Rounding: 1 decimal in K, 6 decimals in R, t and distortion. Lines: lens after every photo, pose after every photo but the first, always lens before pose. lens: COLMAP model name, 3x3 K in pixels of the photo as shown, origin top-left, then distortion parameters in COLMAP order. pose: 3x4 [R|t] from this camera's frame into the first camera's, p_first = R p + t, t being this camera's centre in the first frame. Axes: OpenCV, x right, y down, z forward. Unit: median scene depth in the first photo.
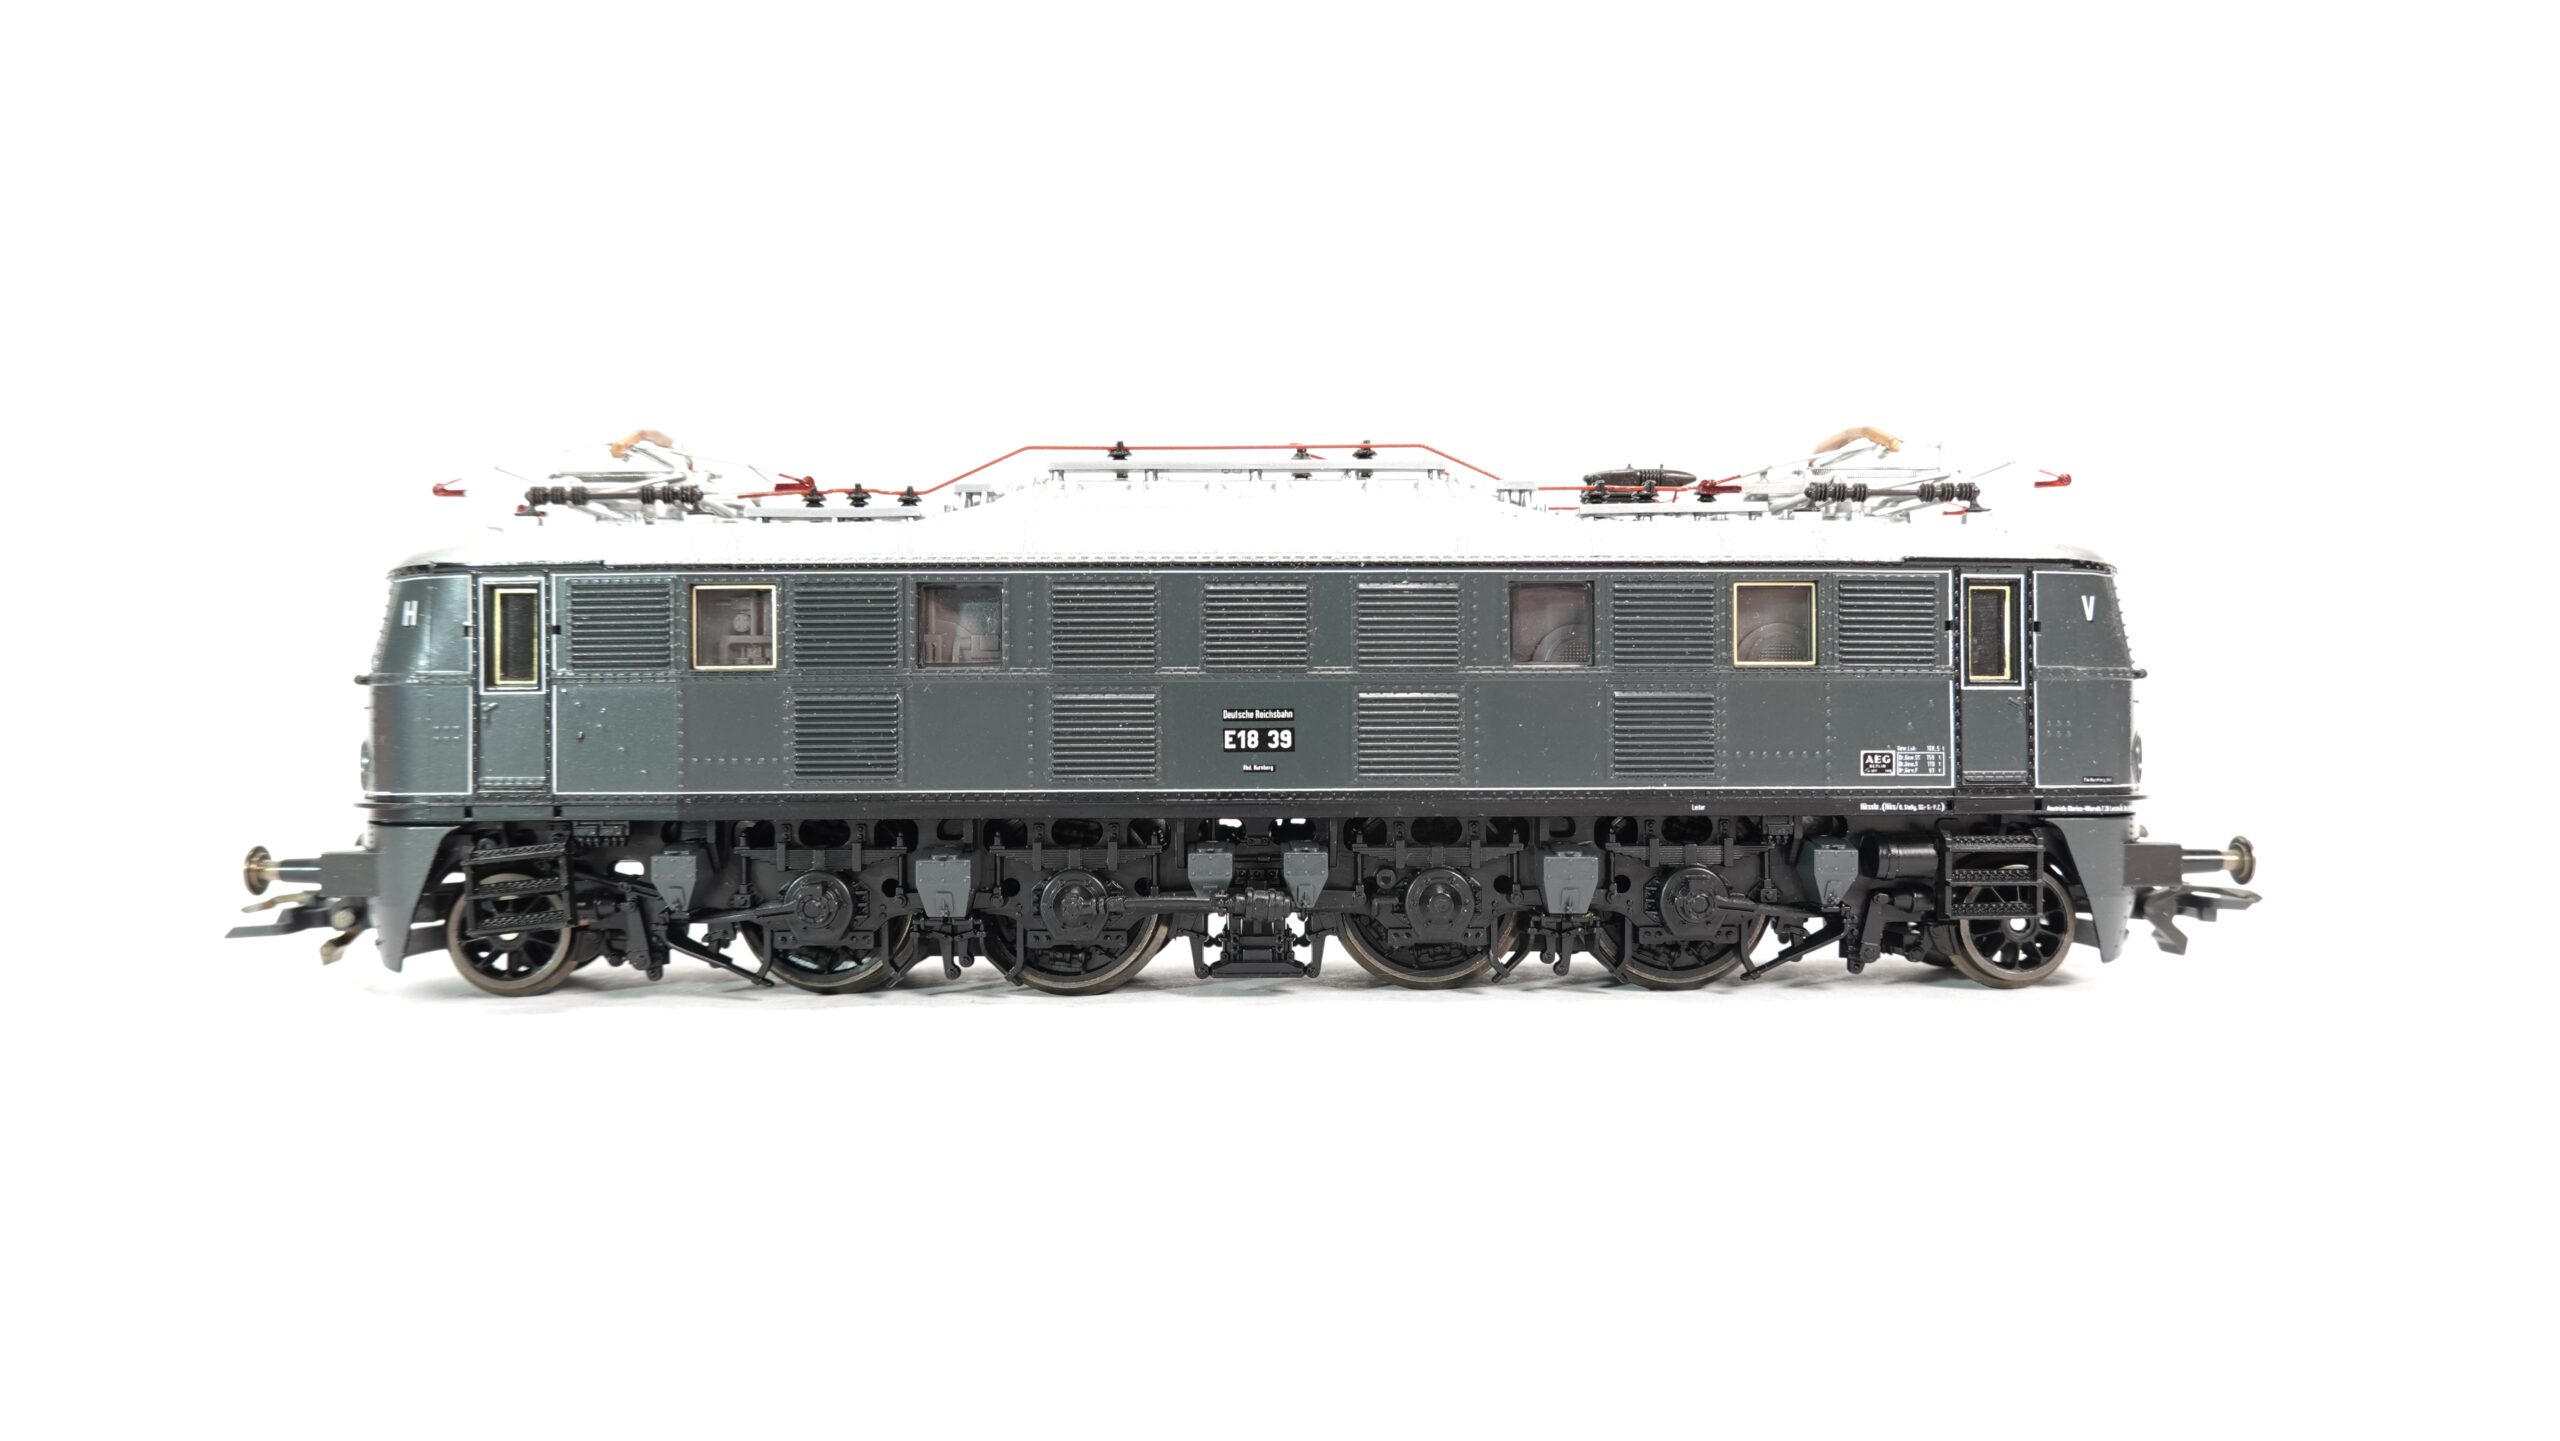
lens RADIAL K [[1715.6, 0, 1280.0], [0, 1715.6, 720.5], [0, 0, 1]] dist [-0.072988, -0.000140]
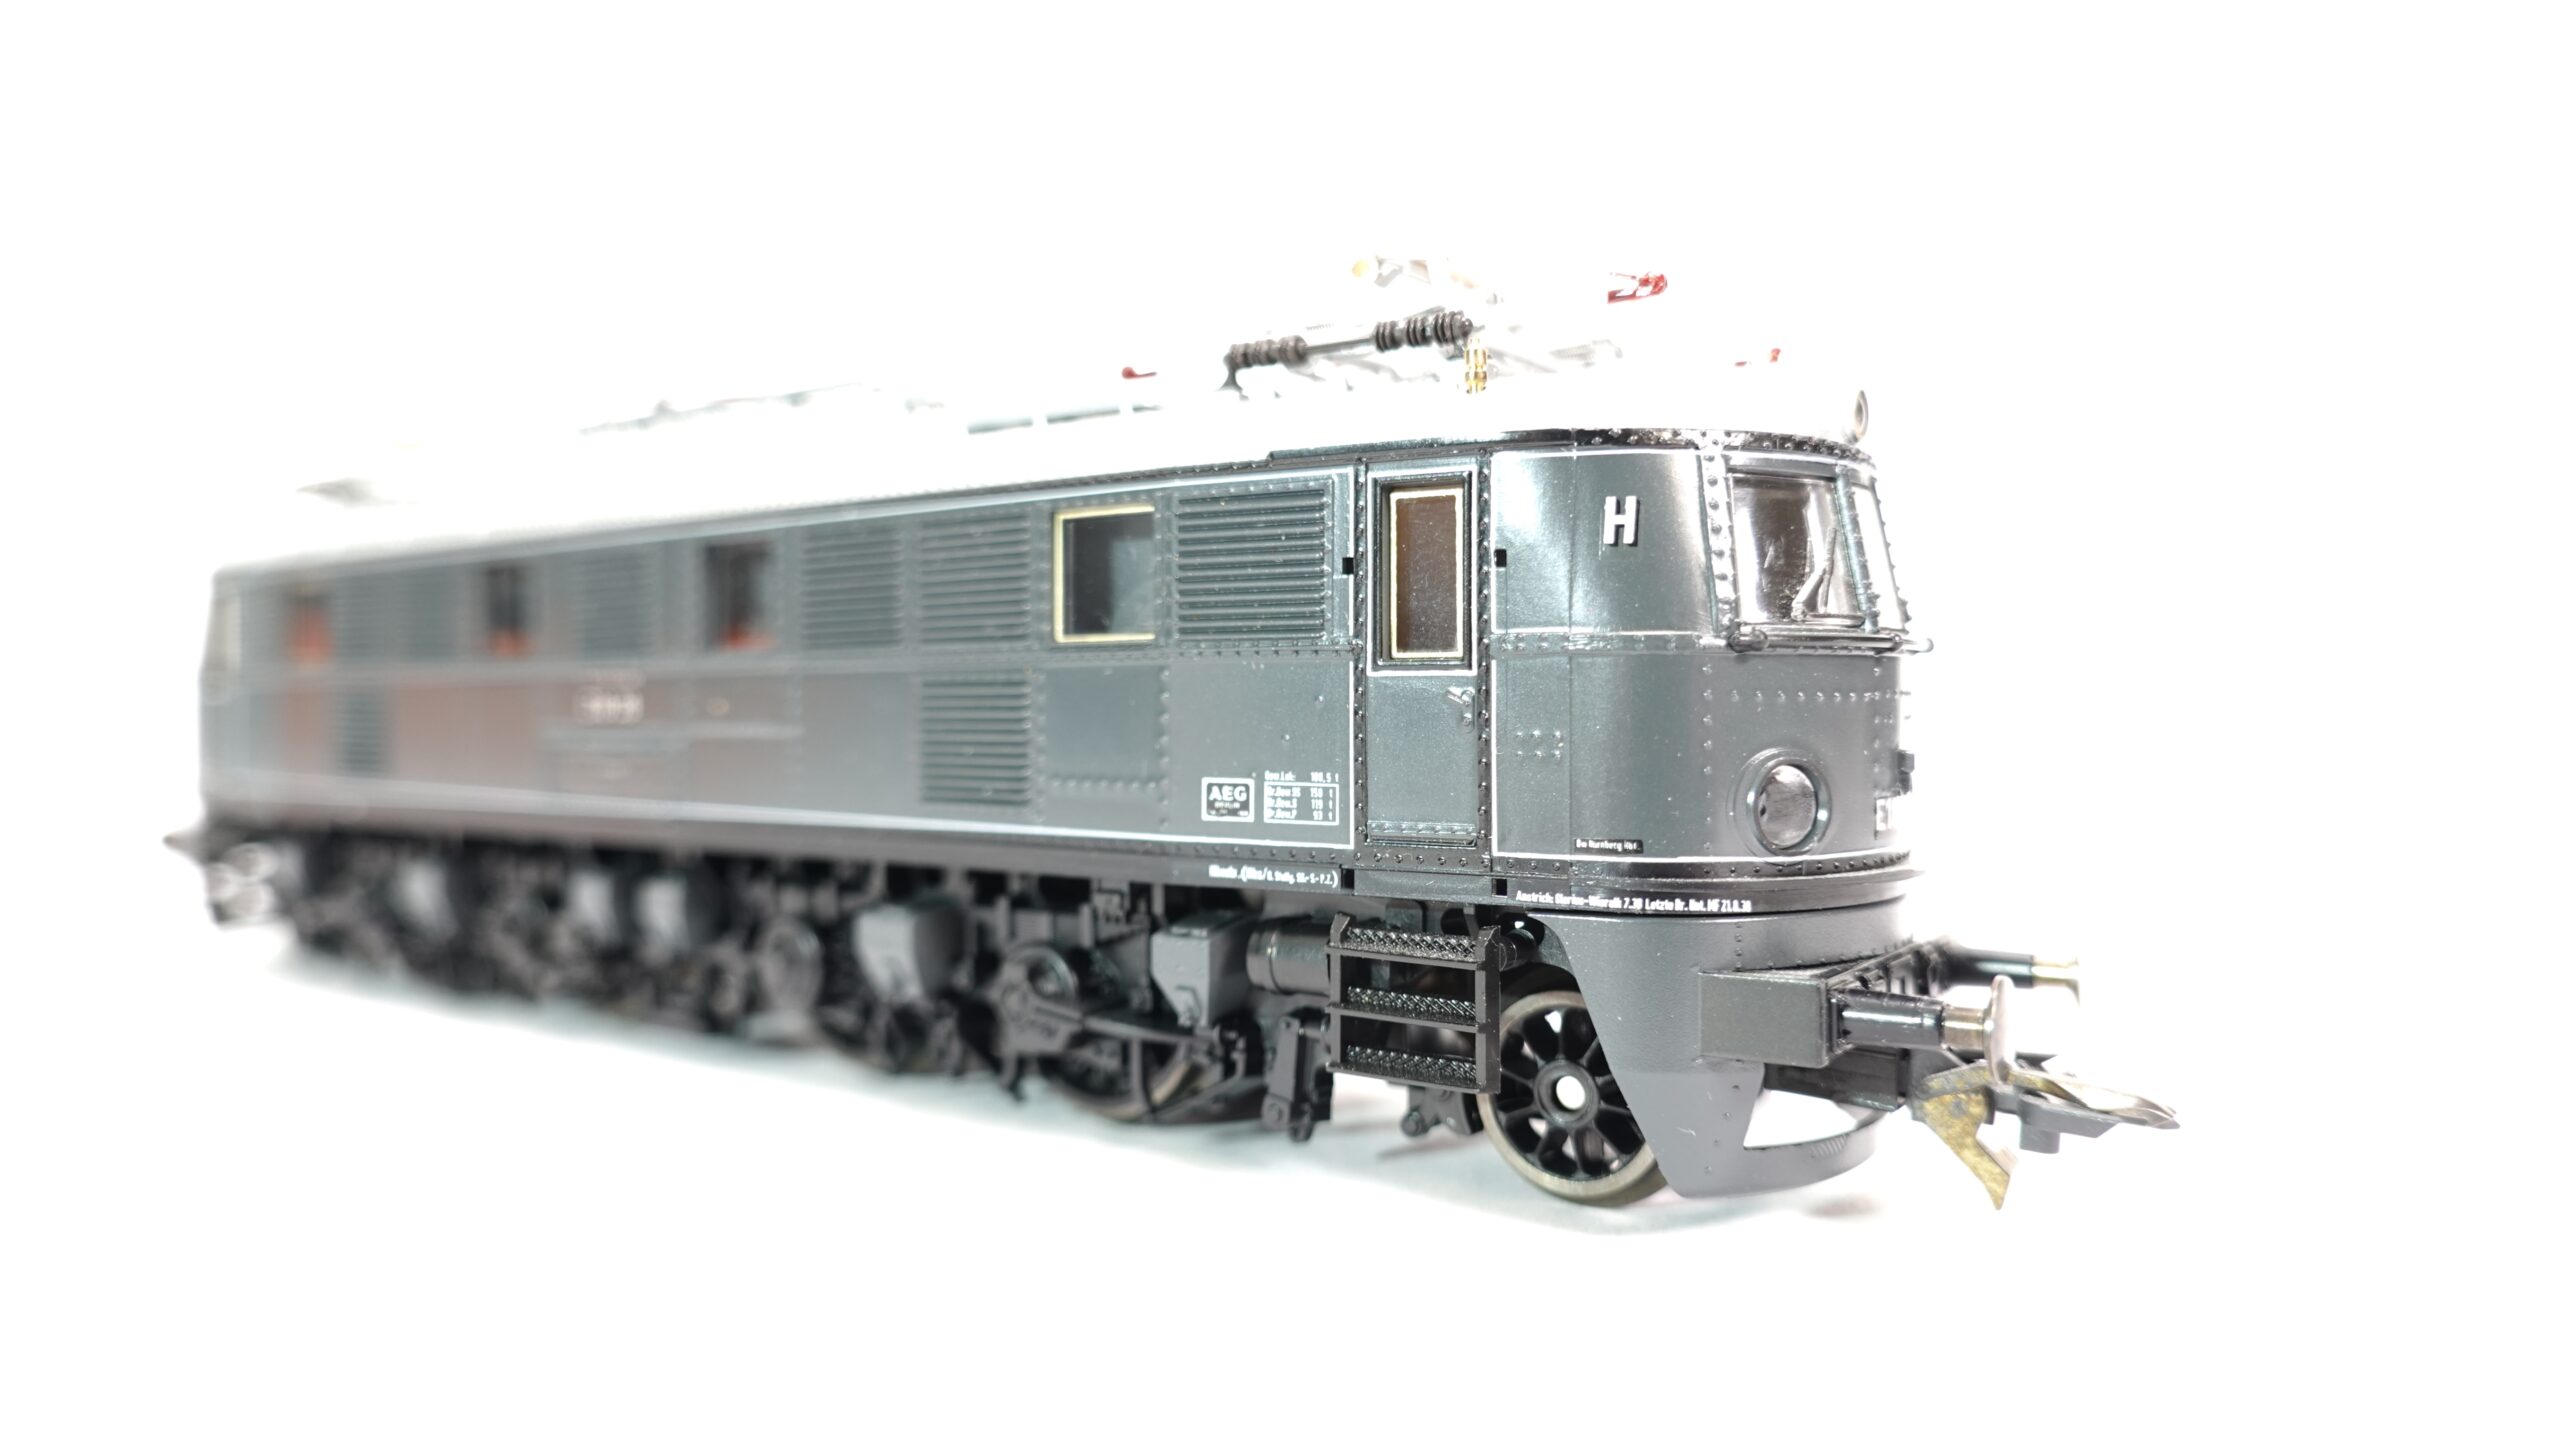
lens RADIAL K [[1715.6, 0, 1280.0], [0, 1715.6, 720.5], [0, 0, 1]] dist [-0.072988, -0.000140]
pose [[0.827622, 0.005097, -0.561262, 0.698631], [-0.000861, 0.999969, 0.007813, -0.007685], [0.561285, -0.005983, 0.827601, 0.504498]]
